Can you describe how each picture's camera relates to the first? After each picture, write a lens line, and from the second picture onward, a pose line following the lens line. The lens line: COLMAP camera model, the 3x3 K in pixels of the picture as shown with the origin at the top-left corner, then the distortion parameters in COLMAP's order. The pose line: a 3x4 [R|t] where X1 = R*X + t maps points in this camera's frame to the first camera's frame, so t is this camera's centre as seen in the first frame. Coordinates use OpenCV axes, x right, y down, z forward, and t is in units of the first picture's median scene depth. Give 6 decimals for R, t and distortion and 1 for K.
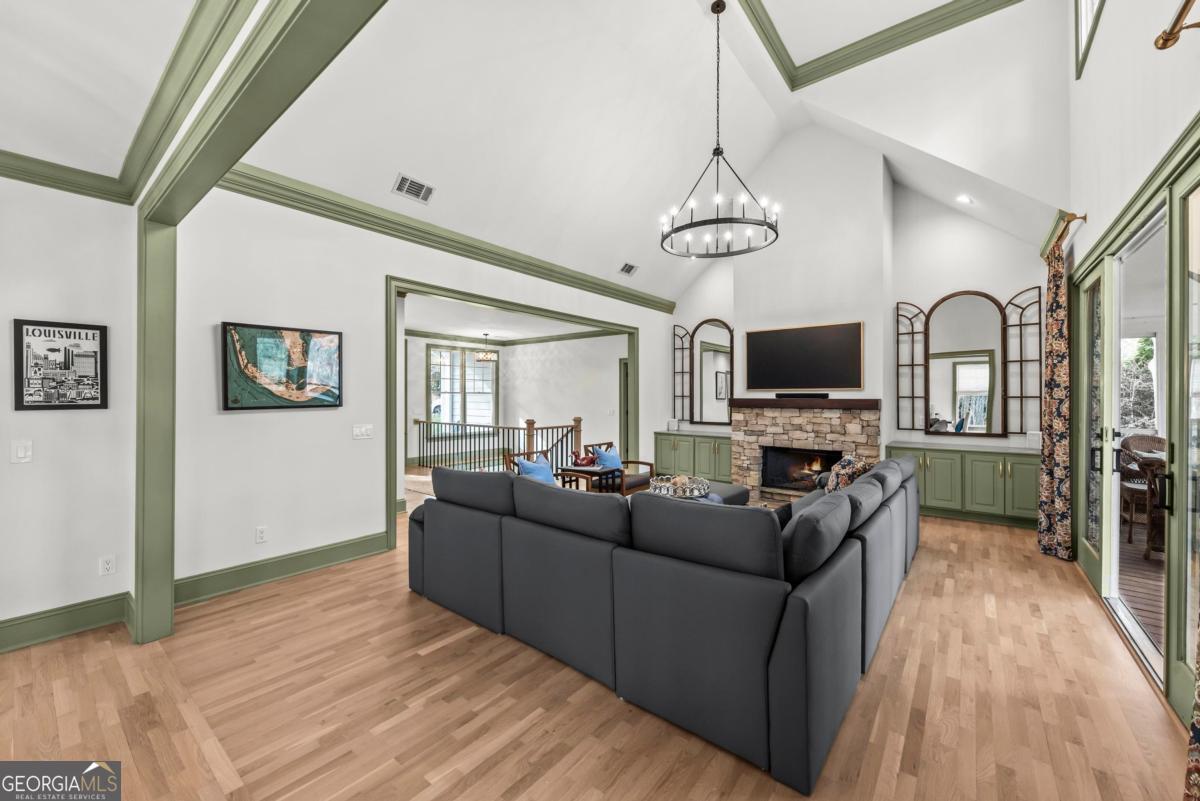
lens RADIAL K [[453.7, 0, 603.0], [0, 453.7, 398.3], [0, 0, 1]] dist [-0.000413, -0.000350]
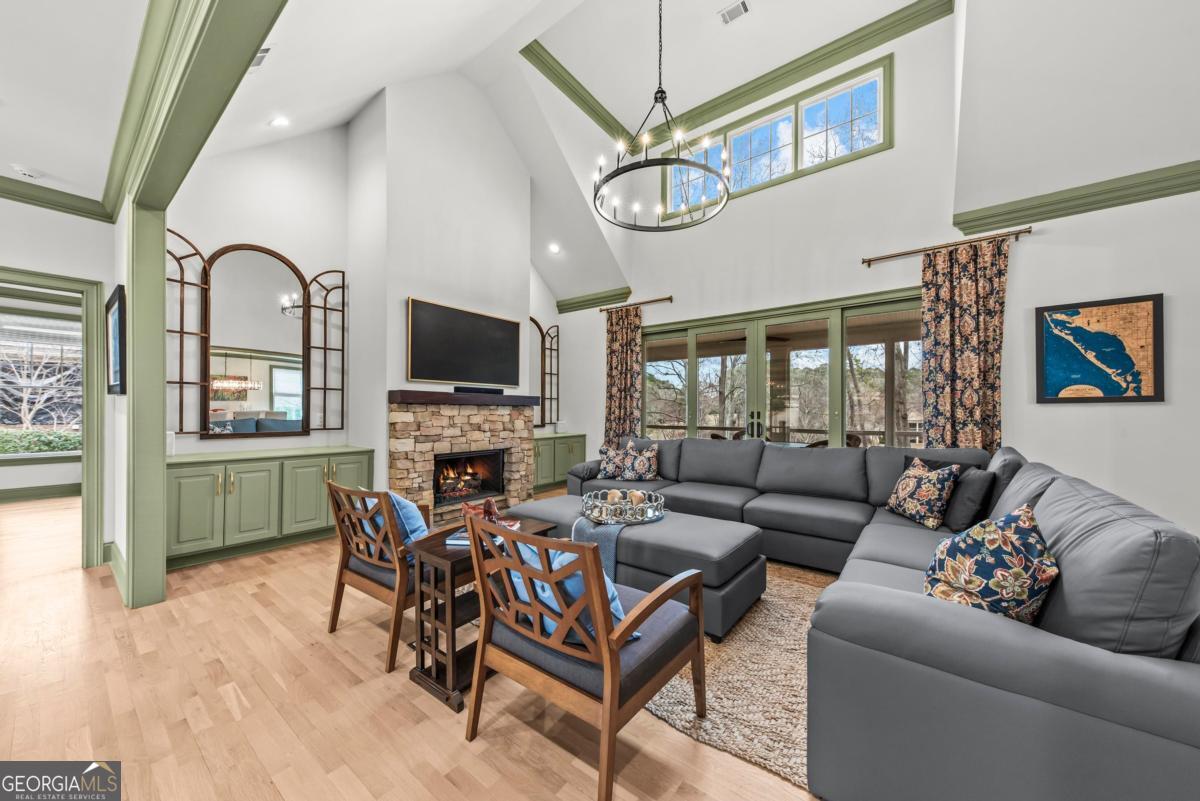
lens RADIAL K [[414.6, 0, 596.5], [0, 414.6, 412.0], [0, 0, 1]] dist [0.002563, -0.000280]
pose [[-0.008407, -0.000728, 0.999964, -0.350182], [-0.001418, 0.999999, 0.000716, 0.033346], [-0.999964, -0.001412, -0.008408, 0.749696]]
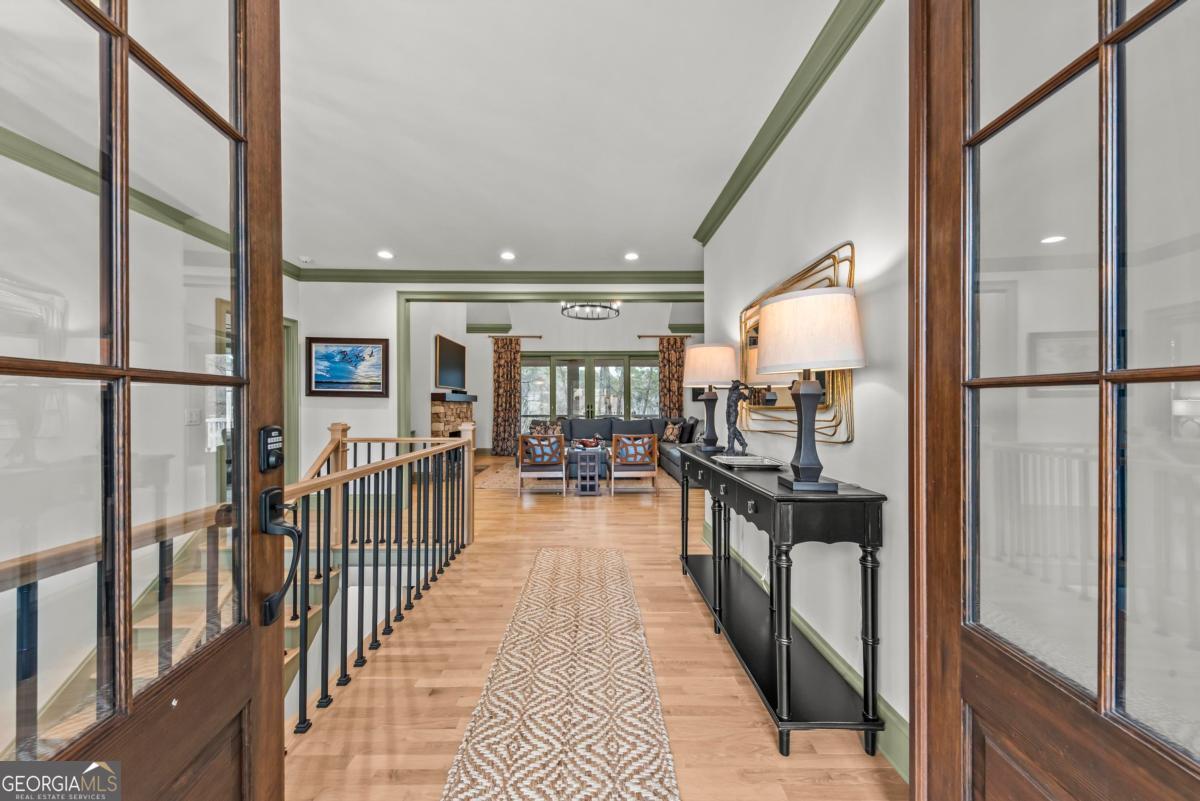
lens RADIAL K [[414.6, 0, 601.8], [0, 414.6, 403.5], [0, 0, 1]] dist [0.002563, -0.000280]
pose [[-0.637237, 0.002436, 0.770664, -0.776166], [0.002067, 0.999997, -0.001451, 0.029709], [-0.770665, 0.000669, -0.637240, 1.415637]]
